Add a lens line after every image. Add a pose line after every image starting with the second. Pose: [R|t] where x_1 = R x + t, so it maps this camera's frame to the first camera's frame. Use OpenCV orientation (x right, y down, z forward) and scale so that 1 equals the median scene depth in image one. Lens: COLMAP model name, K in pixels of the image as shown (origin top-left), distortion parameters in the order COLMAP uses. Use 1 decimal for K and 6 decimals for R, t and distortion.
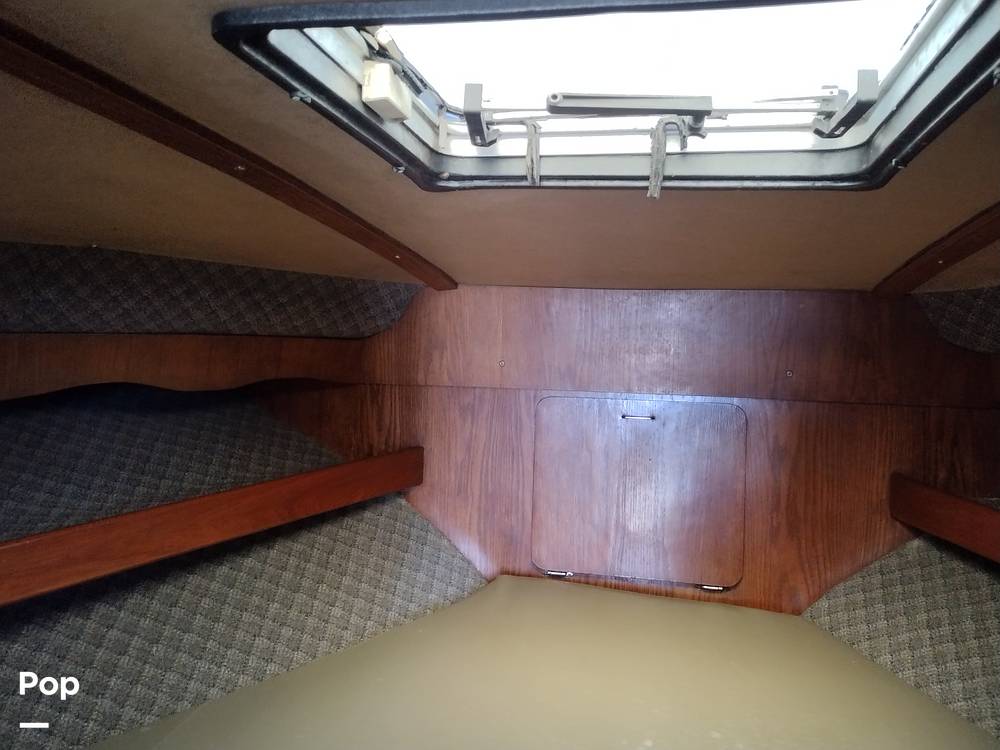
lens RADIAL K [[875.7, 0, 496.2], [0, 875.7, 358.6], [0, 0, 1]] dist [0.055415, -0.068269]
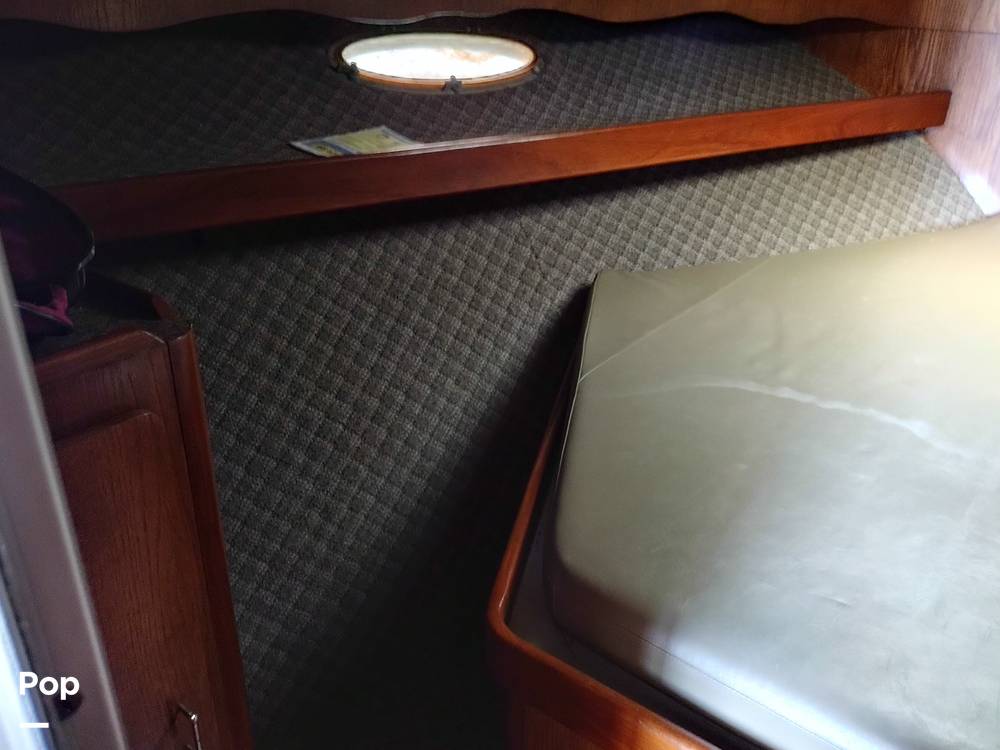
lens RADIAL K [[862.4, 0, 504.7], [0, 862.4, 377.4], [0, 0, 1]] dist [0.093050, -0.183802]
pose [[0.901770, 0.201777, -0.382227, -0.122135], [-0.042888, 0.921749, 0.385407, 0.041690], [0.430084, -0.331156, 0.839859, -0.359815]]
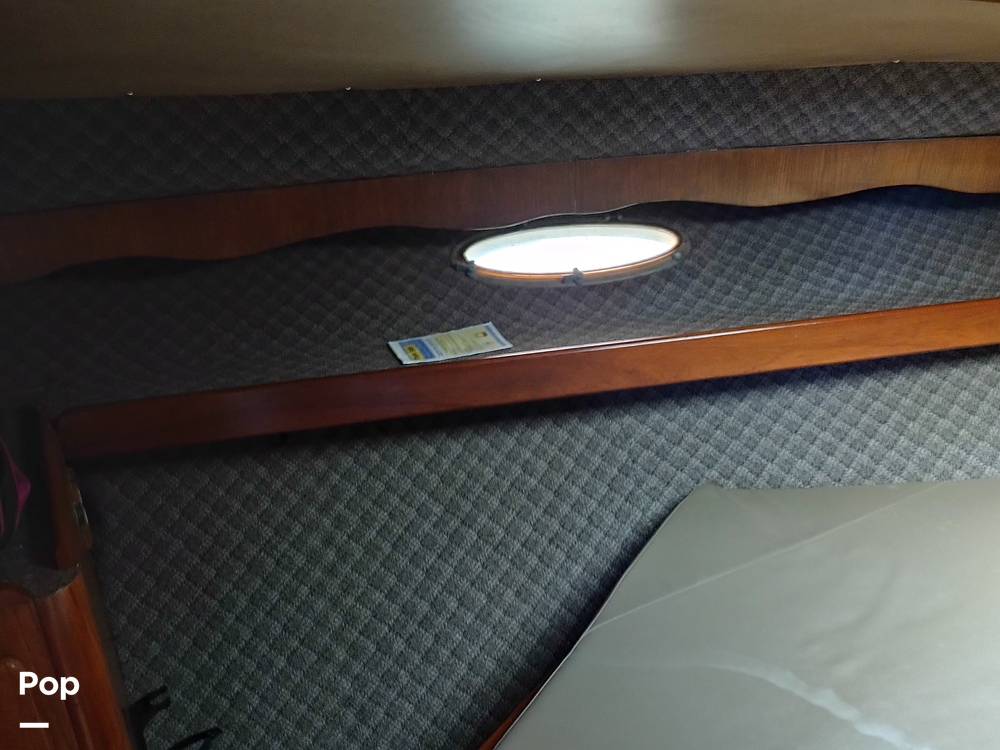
lens RADIAL K [[859.6, 0, 486.9], [0, 859.6, 383.4], [0, 0, 1]] dist [0.089369, -0.144616]
pose [[0.644465, 0.203957, -0.736930, 0.077374], [0.026214, 0.957309, 0.287875, -0.060710], [0.764184, -0.204843, 0.611606, -0.102950]]
